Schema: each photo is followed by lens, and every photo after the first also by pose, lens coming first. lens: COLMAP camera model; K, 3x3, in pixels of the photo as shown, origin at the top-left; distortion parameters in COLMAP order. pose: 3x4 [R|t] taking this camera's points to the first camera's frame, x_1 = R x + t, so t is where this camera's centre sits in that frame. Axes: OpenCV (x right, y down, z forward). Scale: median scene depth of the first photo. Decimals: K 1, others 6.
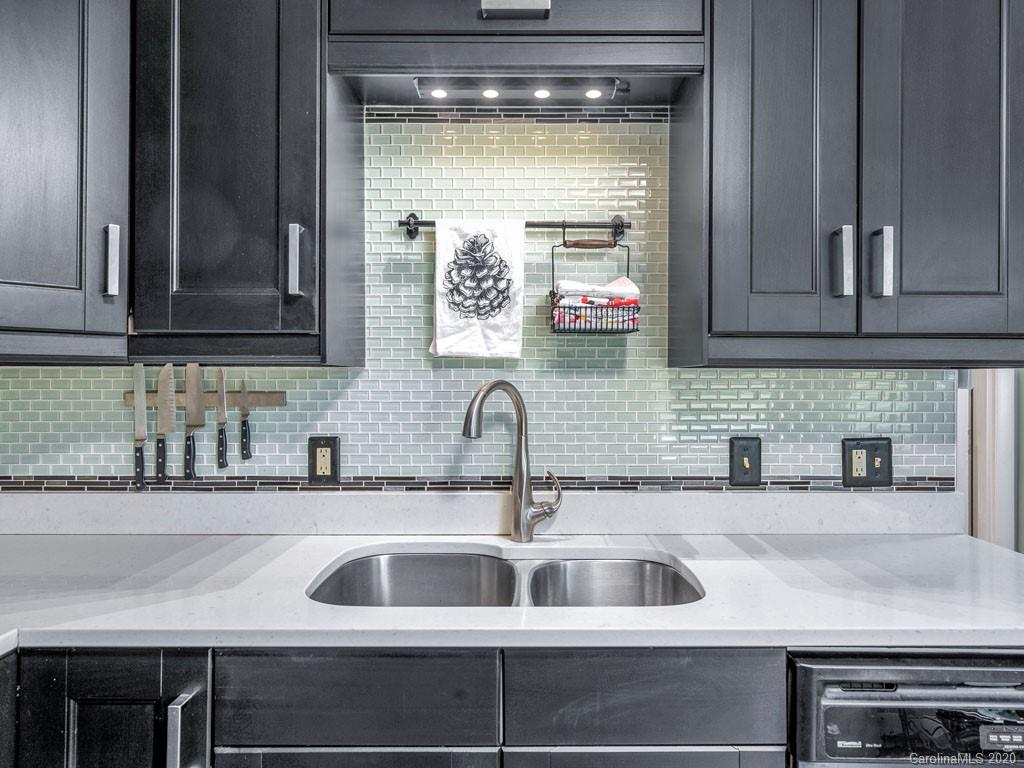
lens RADIAL K [[640.9, 0, 512.0], [0, 640.9, 384.0], [0, 0, 1]] dist [0.004233, 0.000741]
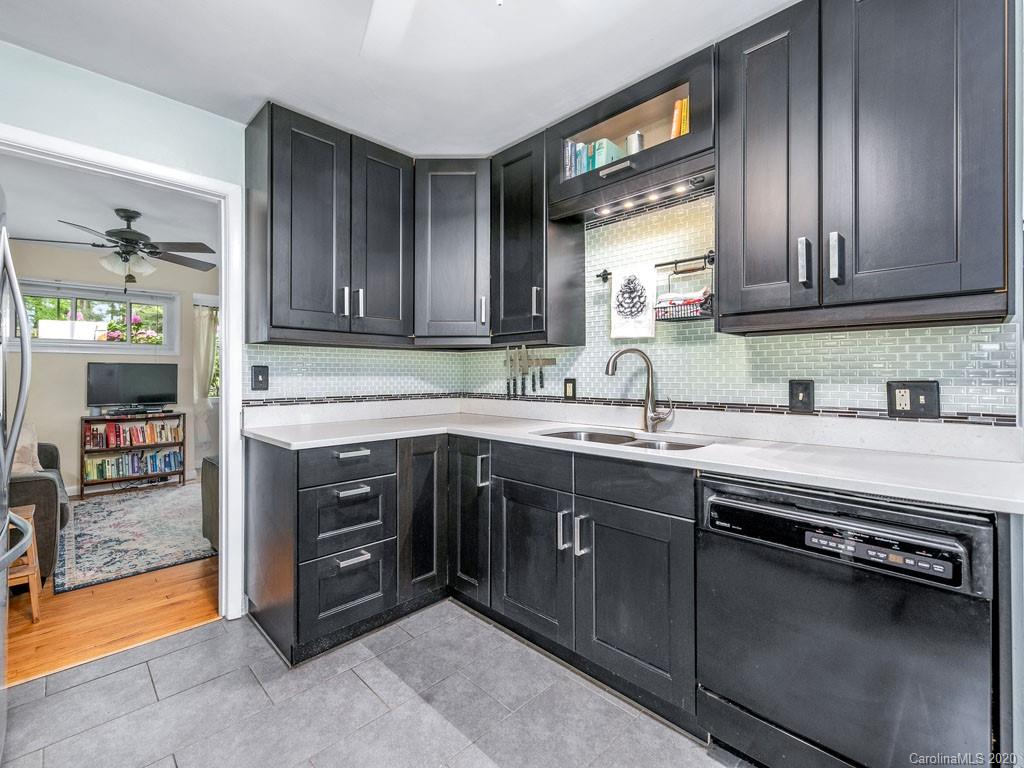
lens RADIAL K [[450.9, 0, 512.0], [0, 450.9, 384.0], [0, 0, 1]] dist [-0.001672, -0.000155]
pose [[0.718497, 0.006735, -0.695497, 0.645768], [0.002638, 0.999920, 0.012409, 0.081899], [0.695525, -0.010750, 0.718421, -0.251687]]
